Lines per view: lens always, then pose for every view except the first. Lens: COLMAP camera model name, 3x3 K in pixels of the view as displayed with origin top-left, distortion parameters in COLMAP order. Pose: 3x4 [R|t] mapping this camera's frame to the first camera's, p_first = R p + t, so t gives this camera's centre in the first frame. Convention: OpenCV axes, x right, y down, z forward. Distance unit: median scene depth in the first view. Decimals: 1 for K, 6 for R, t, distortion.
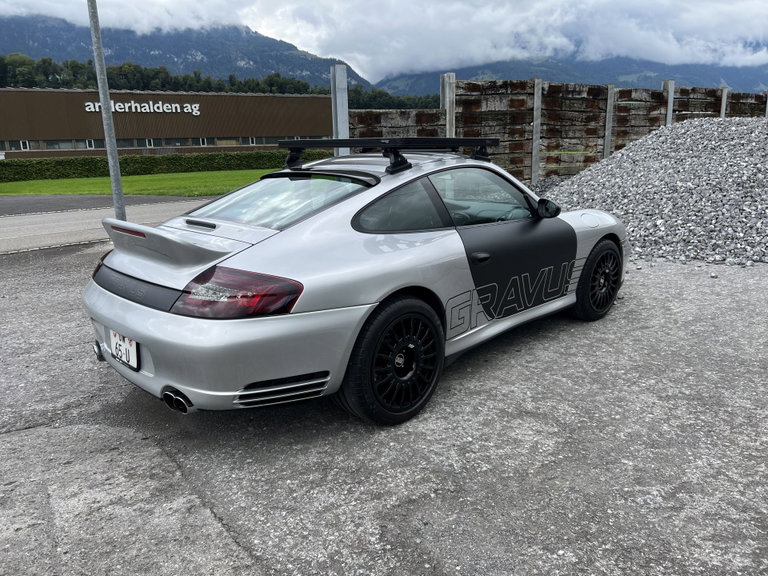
lens RADIAL K [[580.3, 0, 378.6], [0, 580.3, 281.9], [0, 0, 1]] dist [0.040392, -0.046285]
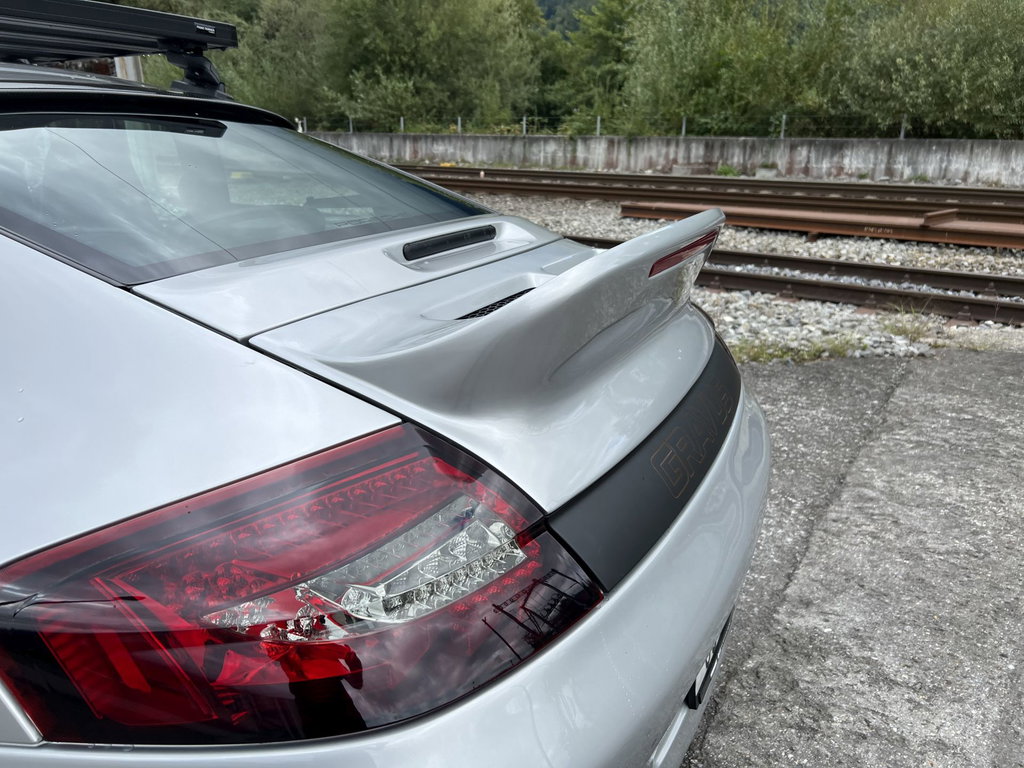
lens RADIAL K [[773.8, 0, 506.1], [0, 773.8, 392.5], [0, 0, 1]] dist [0.040392, -0.046285]
pose [[-0.342714, -0.278158, 0.897315, -0.604974], [0.224025, 0.903406, 0.365609, -0.146371], [-0.912337, 0.326321, -0.247296, 0.942173]]
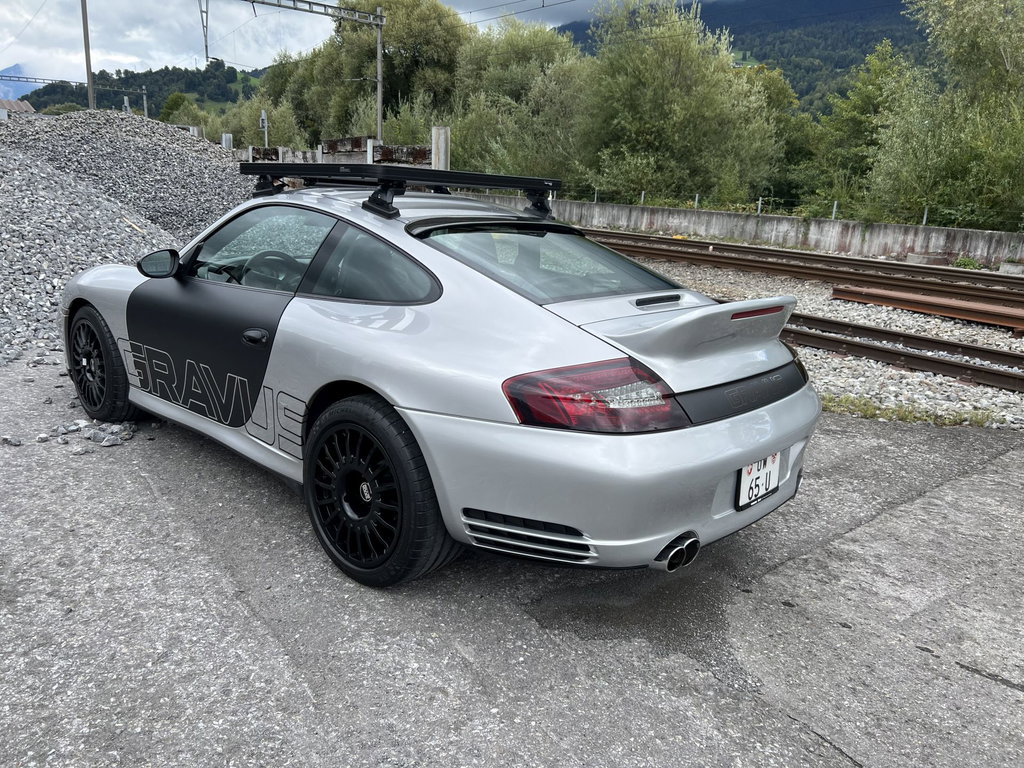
lens RADIAL K [[773.8, 0, 507.9], [0, 773.8, 388.2], [0, 0, 1]] dist [0.040392, -0.046285]
pose [[-0.059292, -0.227166, 0.972049, -1.047442], [0.179783, 0.955410, 0.234243, -0.213116], [-0.981918, 0.188646, -0.015808, 1.036040]]
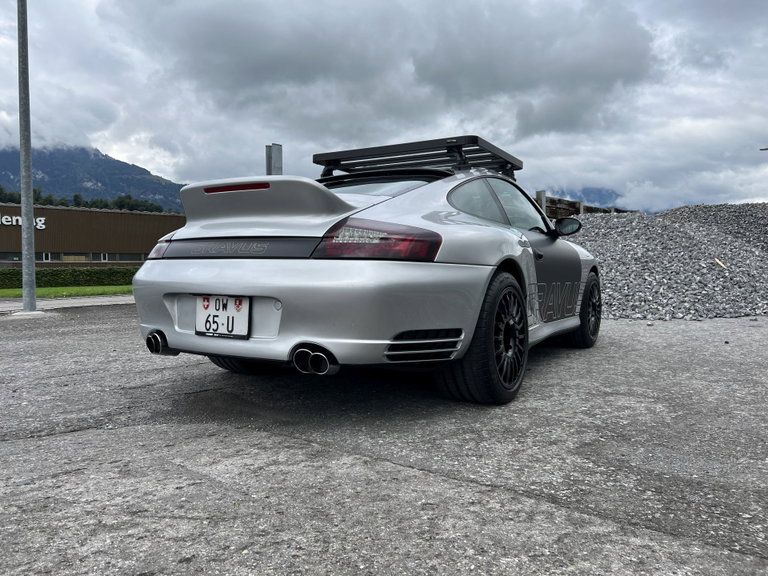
lens RADIAL K [[580.3, 0, 378.6], [0, 580.3, 280.4], [0, 0, 1]] dist [0.040392, -0.046285]
pose [[0.970093, 0.013002, 0.242385, -0.336804], [0.038641, 0.977558, -0.207093, 0.198232], [-0.239638, 0.210265, 0.947820, 0.082444]]
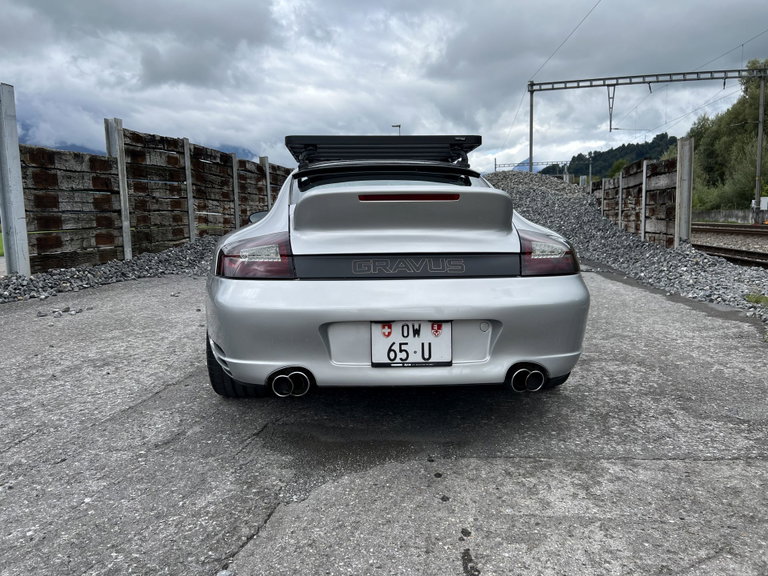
lens RADIAL K [[580.3, 0, 380.6], [0, 580.3, 293.1], [0, 0, 1]] dist [0.040392, -0.046285]
pose [[0.663858, -0.079368, 0.743635, -0.829292], [0.173082, 0.983661, -0.049528, 0.060077], [-0.727555, 0.161589, 0.666748, 0.401578]]
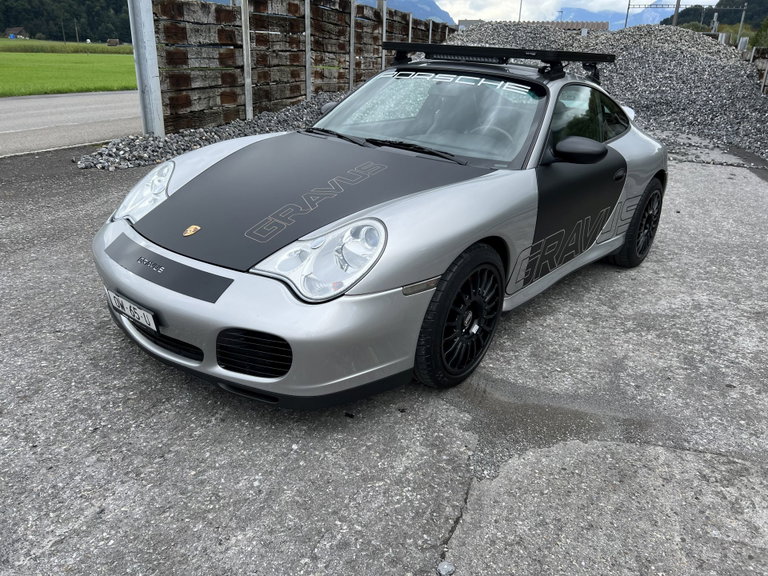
lens RADIAL K [[580.3, 0, 380.0], [0, 580.3, 295.4], [0, 0, 1]] dist [0.040392, -0.046285]
pose [[0.775345, -0.186067, 0.603505, -0.881320], [0.088639, 0.978216, 0.187716, -0.080431], [-0.625286, -0.092051, 0.774948, 0.501459]]
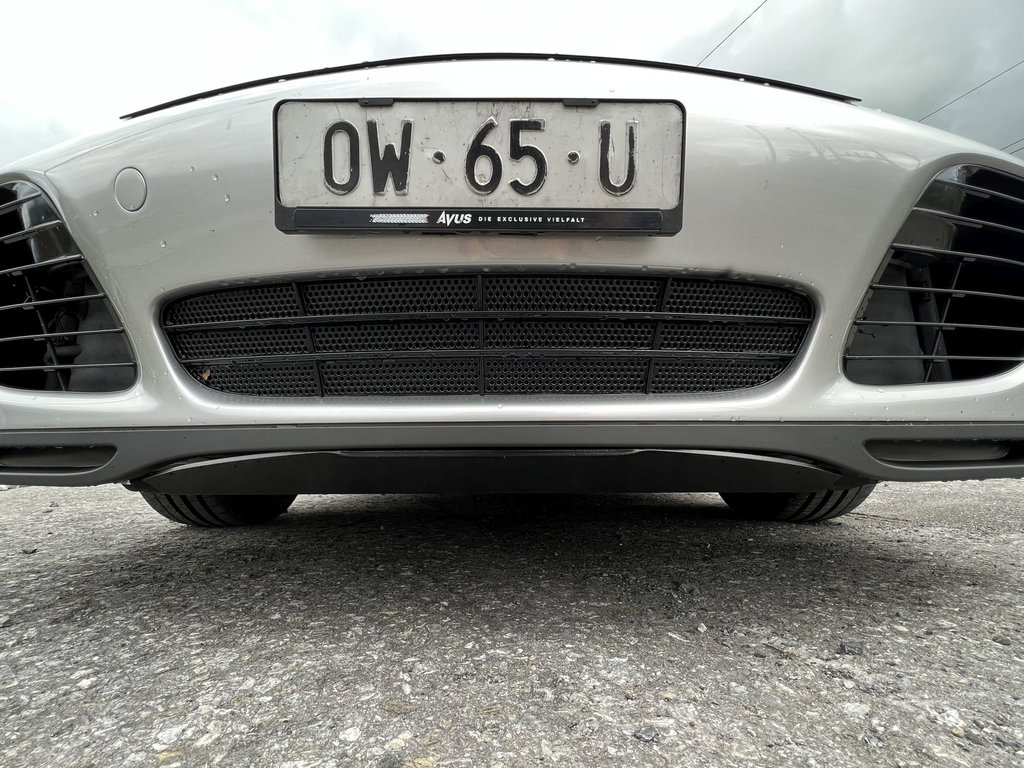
lens RADIAL K [[488.7, 0, 506.1], [0, 488.7, 385.2], [0, 0, 1]] dist [-0.005323, 0.002400]
pose [[0.227492, 0.140234, 0.963630, -0.807014], [0.252226, 0.947319, -0.197405, 0.095698], [-0.940548, 0.287960, 0.180137, 1.134464]]
